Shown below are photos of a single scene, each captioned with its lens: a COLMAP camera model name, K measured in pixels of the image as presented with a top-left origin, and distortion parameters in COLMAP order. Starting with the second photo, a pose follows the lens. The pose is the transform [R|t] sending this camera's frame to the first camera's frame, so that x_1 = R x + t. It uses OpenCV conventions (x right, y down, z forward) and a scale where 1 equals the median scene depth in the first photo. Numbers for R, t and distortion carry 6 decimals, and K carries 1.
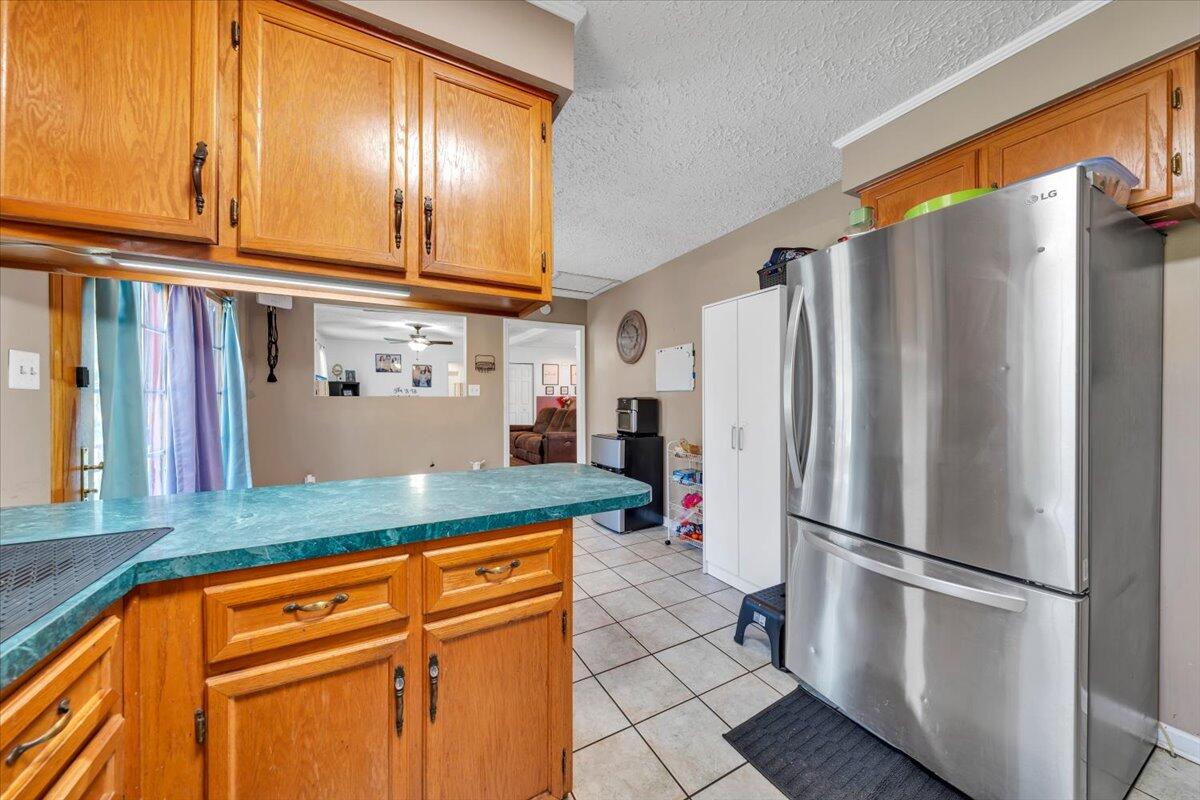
lens RADIAL K [[412.2, 0, 595.3], [0, 412.2, 400.3], [0, 0, 1]] dist [-0.000178, 0.000030]
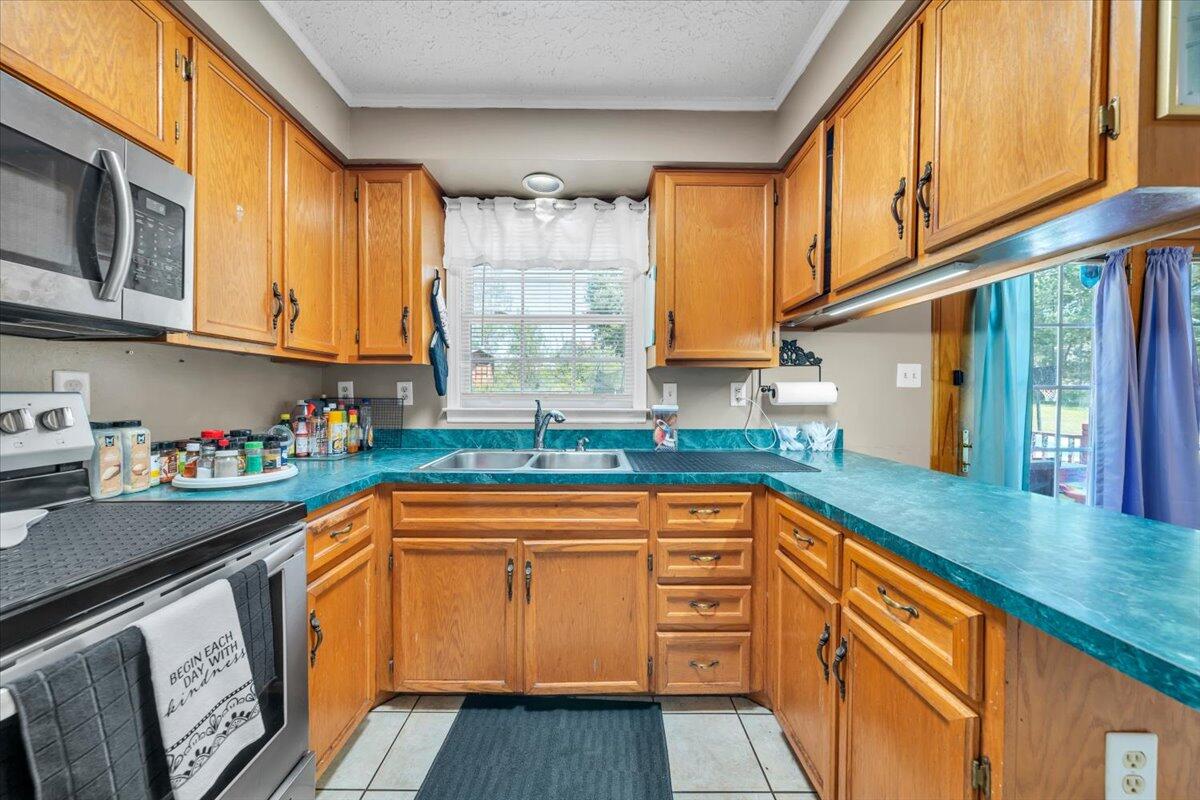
lens RADIAL K [[412.2, 0, 595.3], [0, 412.2, 400.3], [0, 0, 1]] dist [-0.000178, 0.000030]
pose [[-0.473394, 0.014313, -0.880734, 0.556186], [-0.005760, 0.999796, 0.019344, -0.001146], [0.880832, 0.014230, -0.473215, 0.630271]]
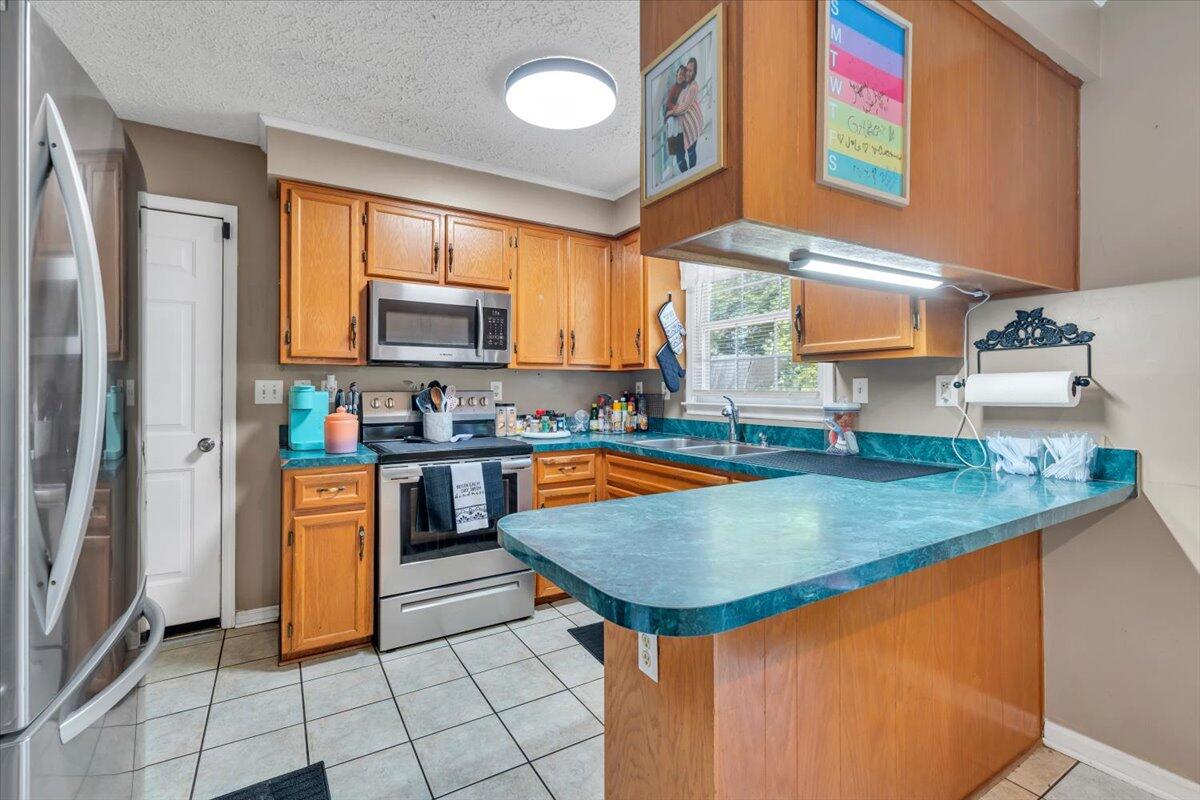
lens RADIAL K [[537.1, 0, 601.3], [0, 537.1, 388.1], [0, 0, 1]] dist [0.002032, 0.000215]
pose [[-0.998614, 0.003651, -0.052514, 0.008737], [0.003540, 0.999991, 0.002207, -0.010569], [0.052522, 0.002018, -0.998618, 1.785054]]
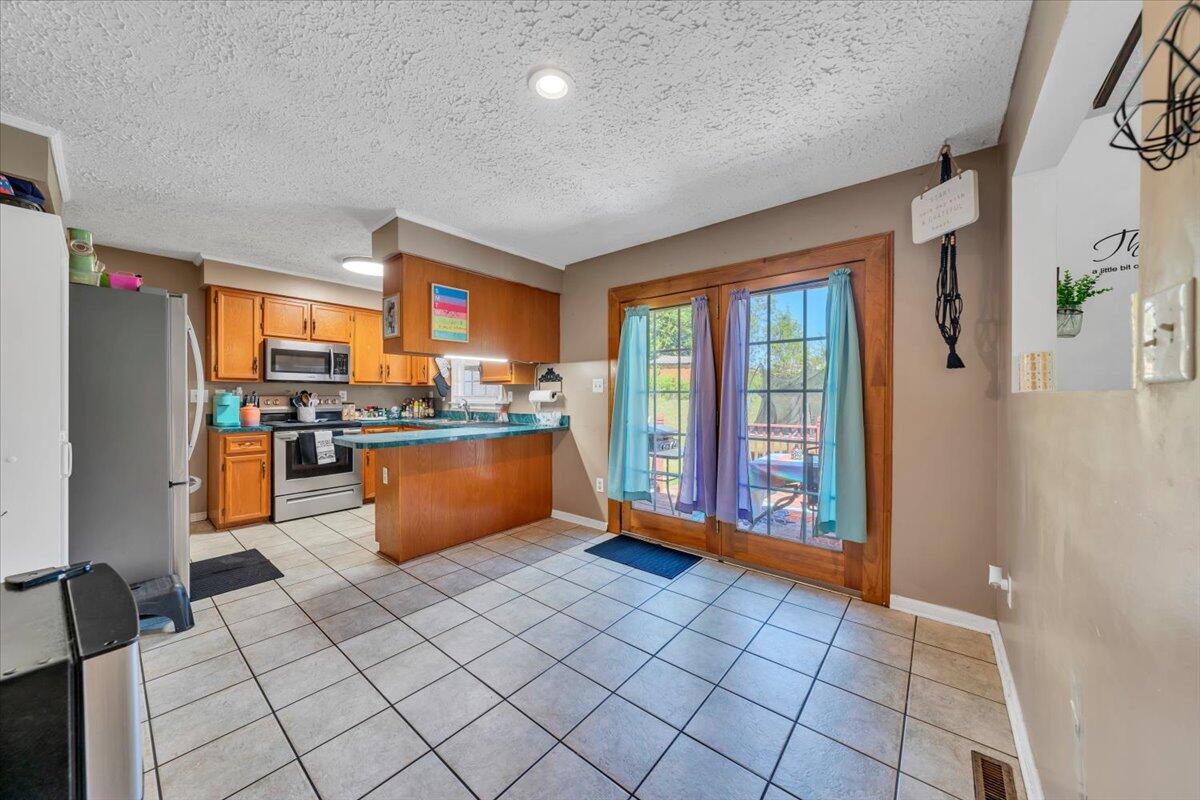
lens RADIAL K [[412.2, 0, 595.3], [0, 412.2, 400.3], [0, 0, 1]] dist [-0.000178, 0.000030]
pose [[-0.928977, 0.003490, -0.370120, -0.318733], [-0.002544, 0.999872, 0.015814, -0.017803], [0.370128, 0.015632, -0.928849, 3.269787]]
